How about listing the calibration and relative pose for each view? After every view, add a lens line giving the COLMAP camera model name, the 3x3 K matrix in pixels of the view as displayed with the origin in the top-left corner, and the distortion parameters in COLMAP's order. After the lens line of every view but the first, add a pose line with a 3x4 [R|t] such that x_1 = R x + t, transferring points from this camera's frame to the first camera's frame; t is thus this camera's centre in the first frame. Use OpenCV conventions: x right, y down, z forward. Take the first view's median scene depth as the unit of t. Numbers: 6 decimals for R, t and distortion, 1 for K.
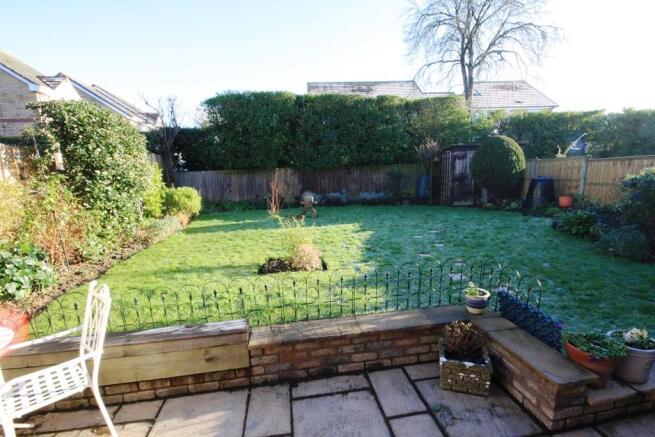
lens RADIAL K [[304.3, 0, 328.9], [0, 304.3, 220.3], [0, 0, 1]] dist [0.000857, -0.001212]
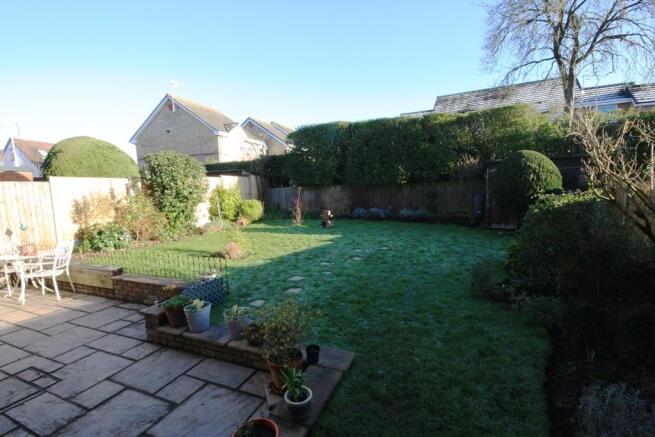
lens RADIAL K [[304.3, 0, 333.4], [0, 304.3, 219.4], [0, 0, 1]] dist [0.000857, -0.001212]
pose [[0.854973, 0.062356, -0.514911, 0.551250], [-0.083226, 0.996376, -0.017530, -0.022841], [0.511952, 0.057842, 0.857064, -0.013046]]
